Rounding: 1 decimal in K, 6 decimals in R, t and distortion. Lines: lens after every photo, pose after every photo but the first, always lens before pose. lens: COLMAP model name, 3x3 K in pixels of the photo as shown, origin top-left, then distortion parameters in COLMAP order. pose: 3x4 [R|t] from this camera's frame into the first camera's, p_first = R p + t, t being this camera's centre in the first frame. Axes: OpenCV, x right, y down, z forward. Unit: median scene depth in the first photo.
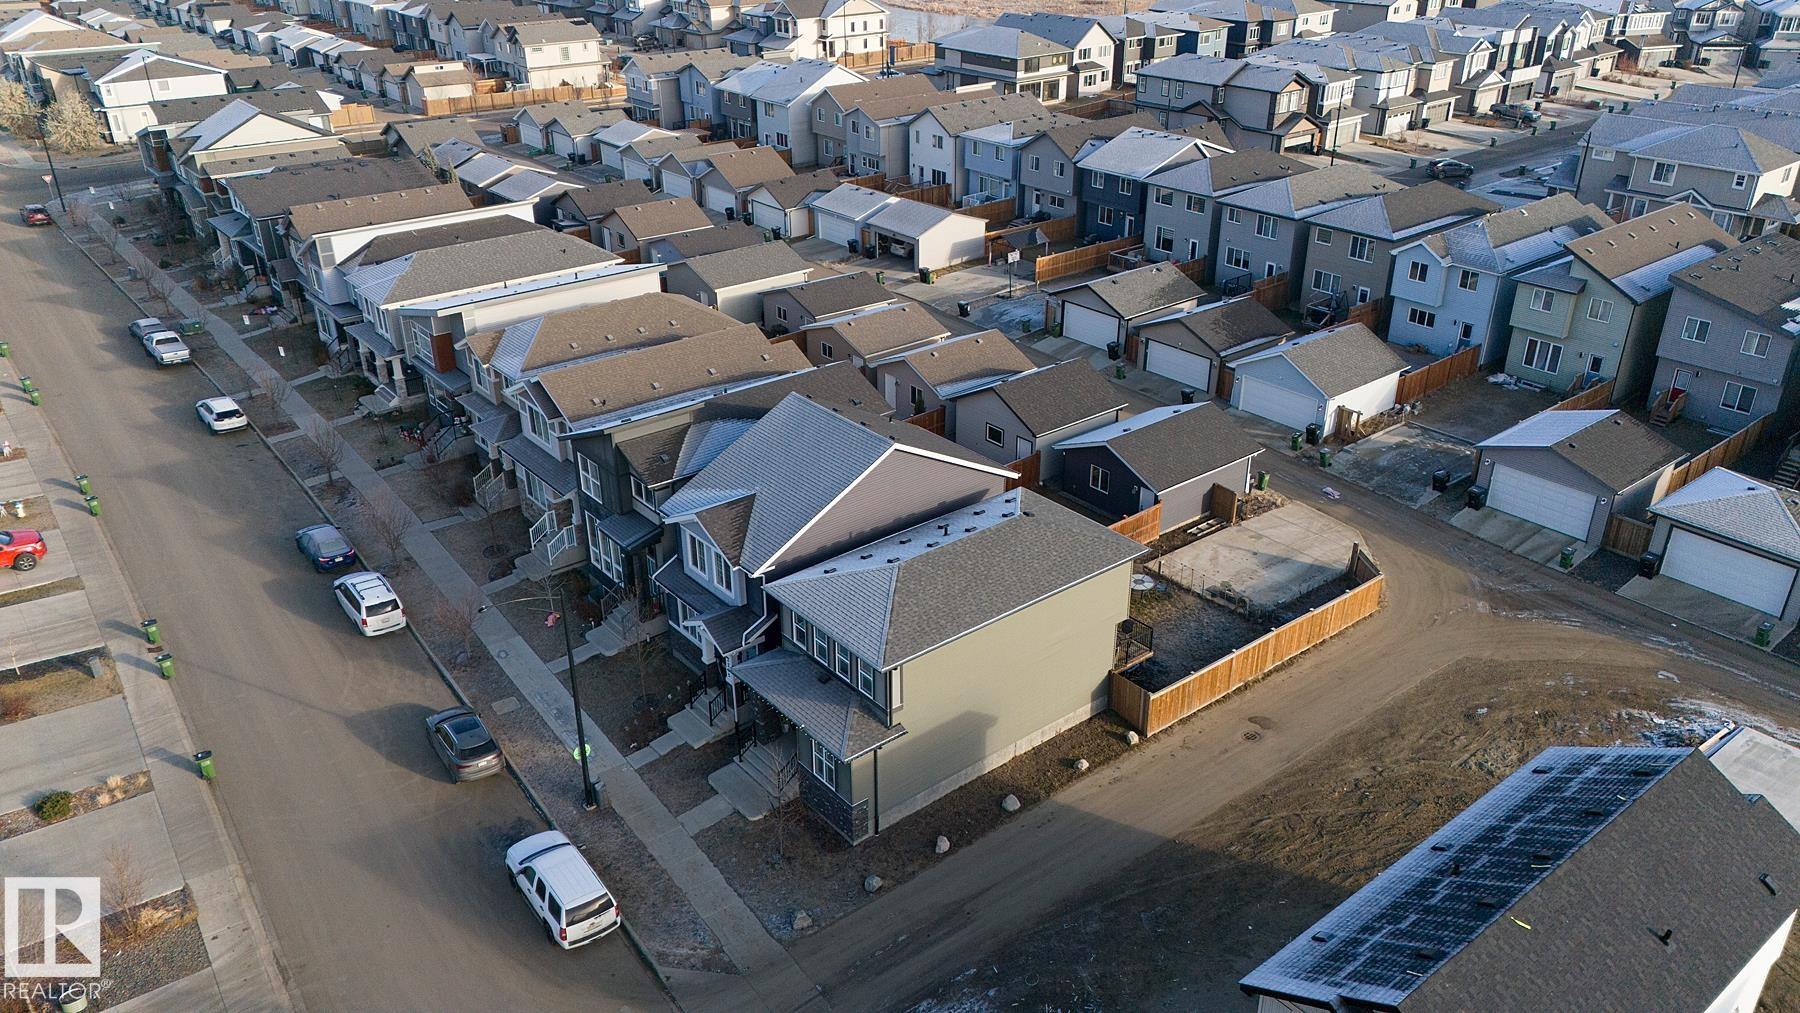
lens RADIAL K [[1309.5, 0, 898.0], [0, 1309.5, 503.0], [0, 0, 1]] dist [0.082782, -0.074849]
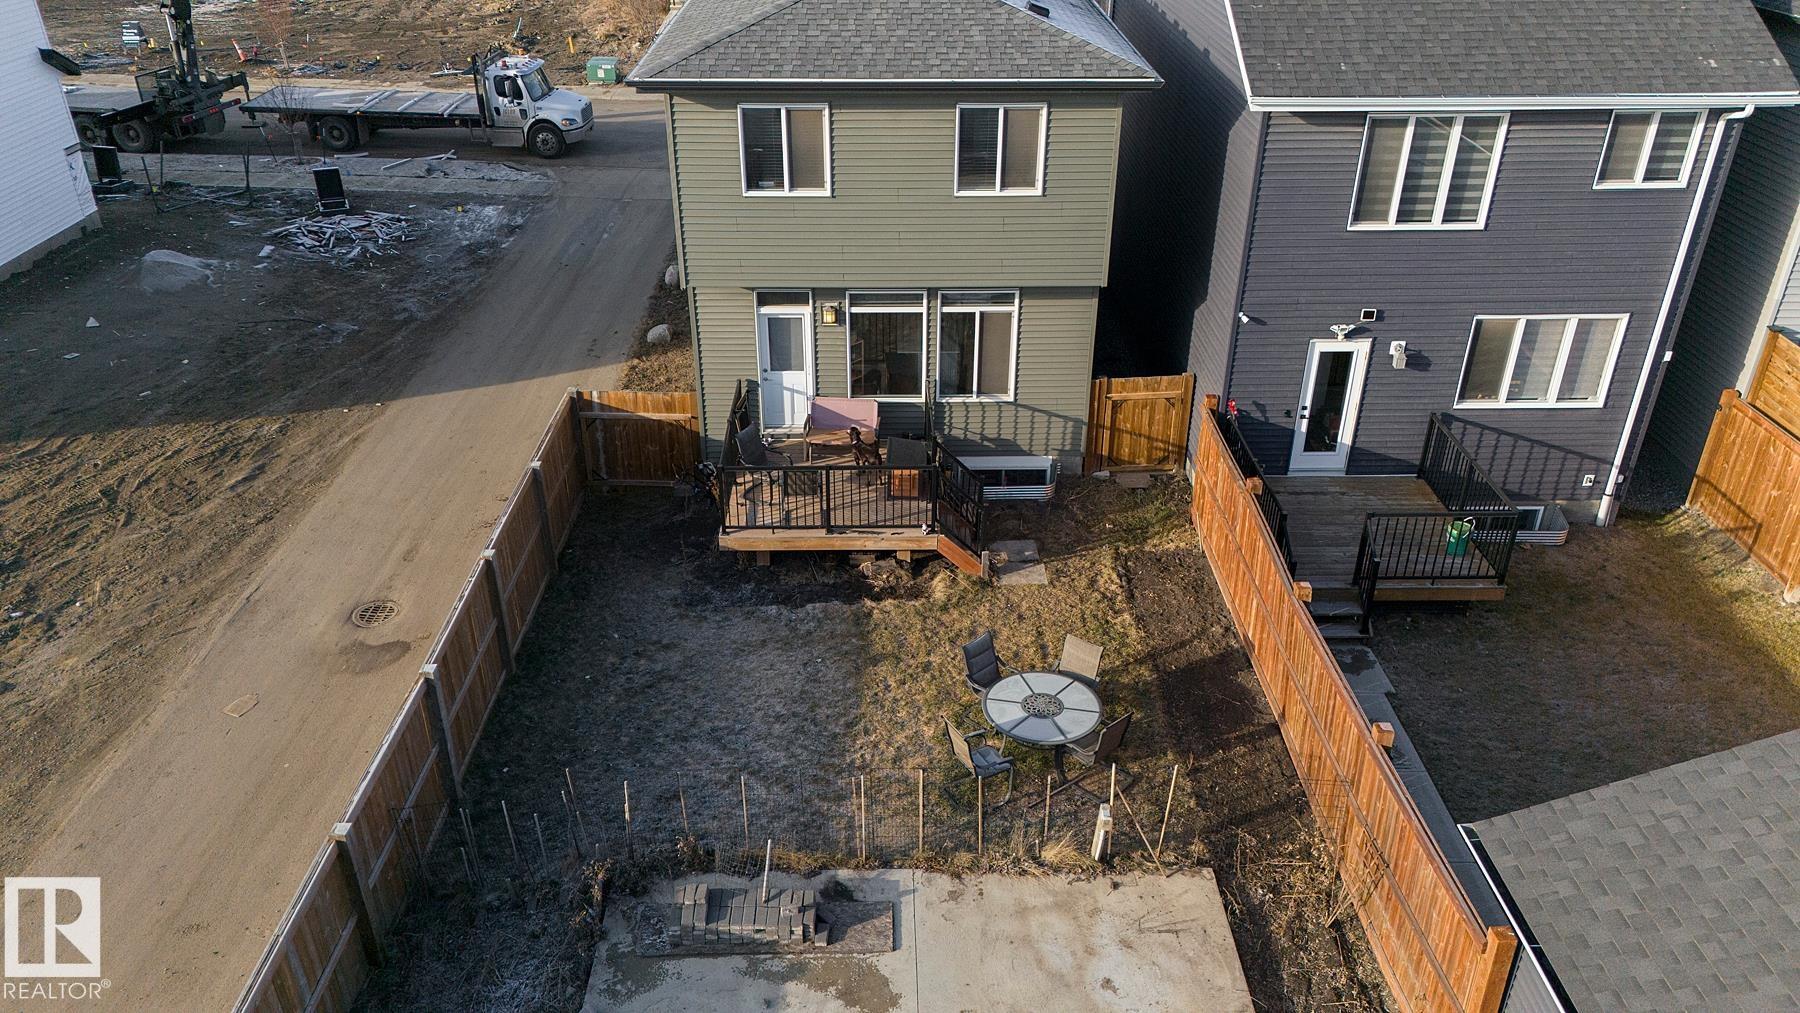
lens RADIAL K [[1309.5, 0, 893.1], [0, 1309.5, 498.7], [0, 0, 1]] dist [0.082782, -0.074849]
pose [[-0.619599, 0.384801, -0.684124, 0.326973], [-0.350832, 0.643910, 0.679924, -0.118145], [0.702150, 0.661293, -0.263966, 0.917585]]
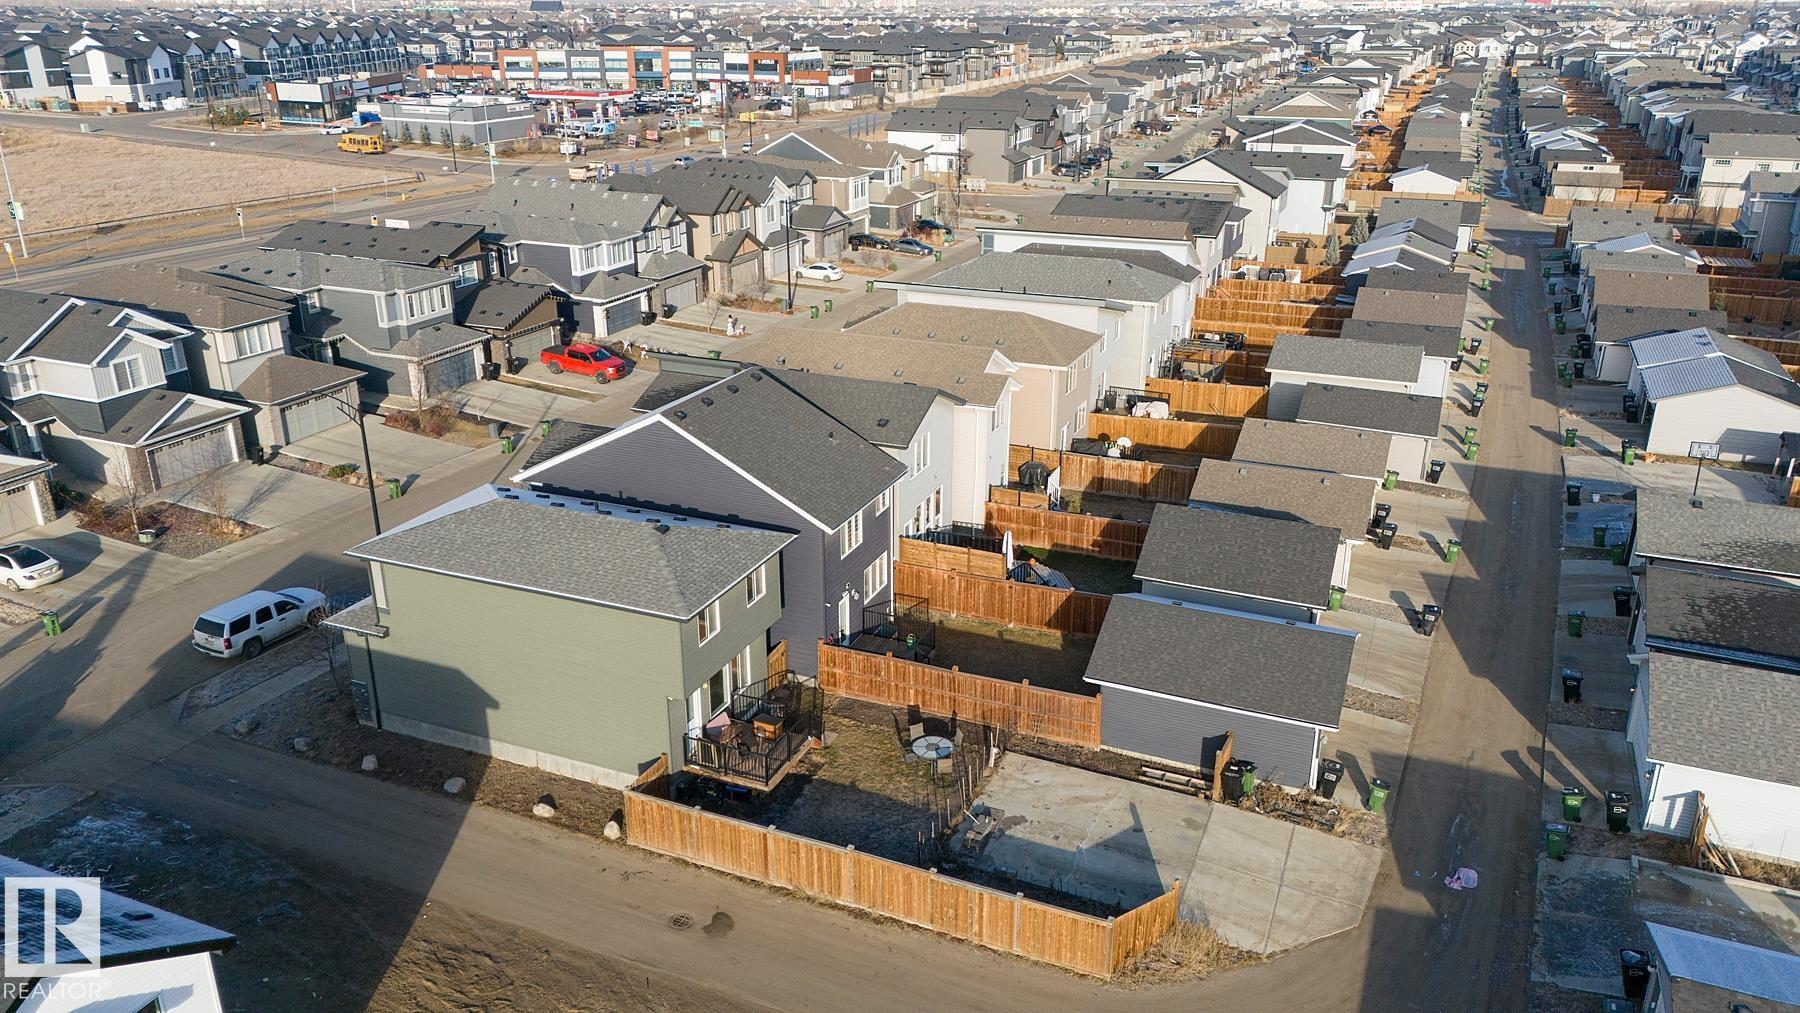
lens RADIAL K [[1309.5, 0, 895.4], [0, 1309.5, 499.6], [0, 0, 1]] dist [0.082782, -0.074849]
pose [[0.468849, 0.320808, -0.822960, 0.657207], [-0.397503, 0.908664, 0.127755, -0.134684], [0.788779, 0.267231, 0.553548, 0.488378]]
